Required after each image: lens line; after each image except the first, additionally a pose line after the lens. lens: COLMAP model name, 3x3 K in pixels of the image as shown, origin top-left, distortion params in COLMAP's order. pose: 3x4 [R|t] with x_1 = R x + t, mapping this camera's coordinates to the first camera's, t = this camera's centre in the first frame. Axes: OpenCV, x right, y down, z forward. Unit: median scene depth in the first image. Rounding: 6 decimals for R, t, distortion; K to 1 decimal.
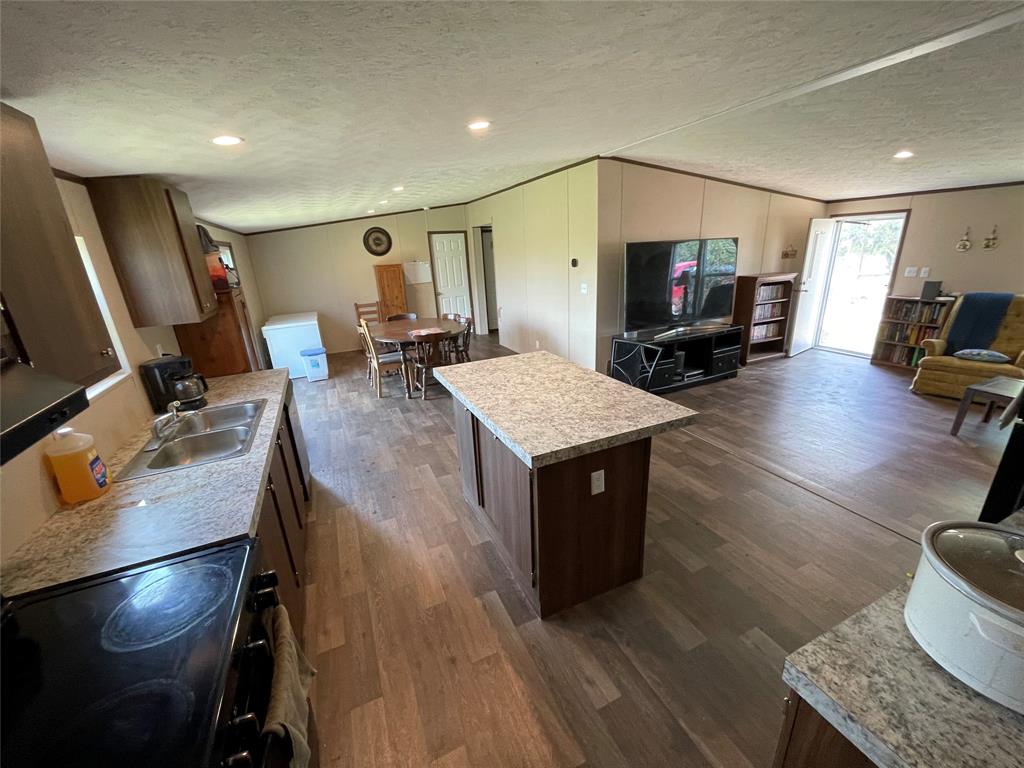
lens RADIAL K [[413.6, 0, 516.2], [0, 413.6, 384.7], [0, 0, 1]] dist [-0.001075, -0.001259]
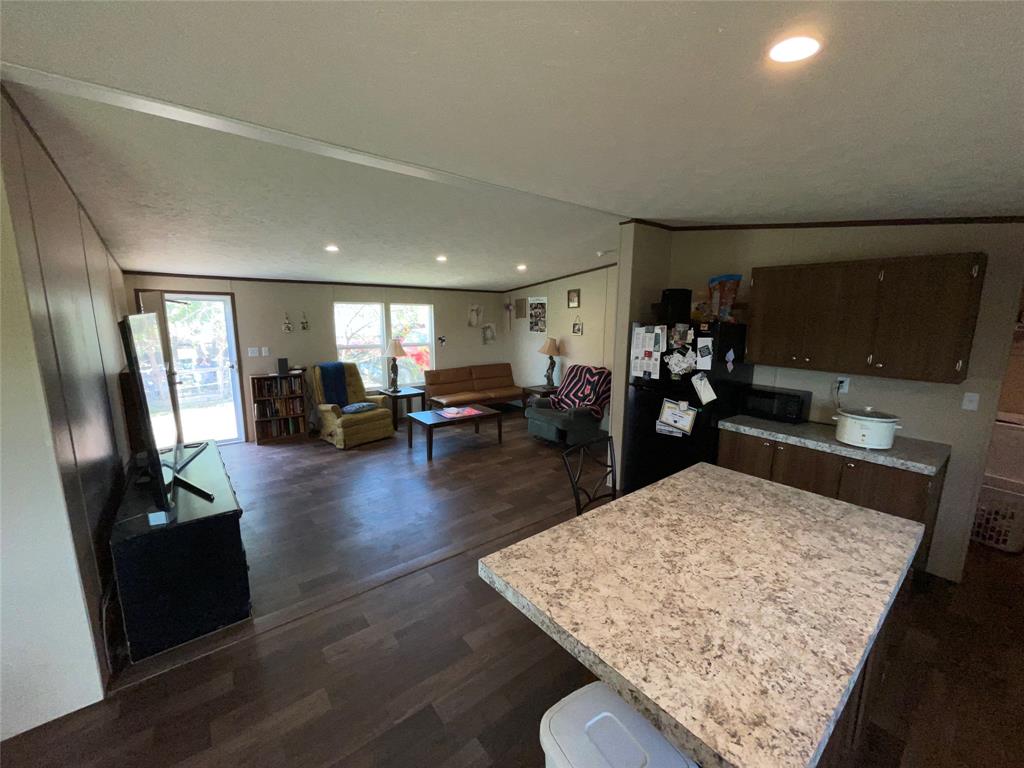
lens RADIAL K [[410.8, 0, 512.0], [0, 410.8, 384.0], [0, 0, 1]] dist [-0.000508, -0.000308]
pose [[-0.233056, -0.126277, 0.964230, -0.415894], [0.308161, 0.930843, 0.196388, -0.416076], [-0.922346, 0.342908, -0.178025, 1.267830]]
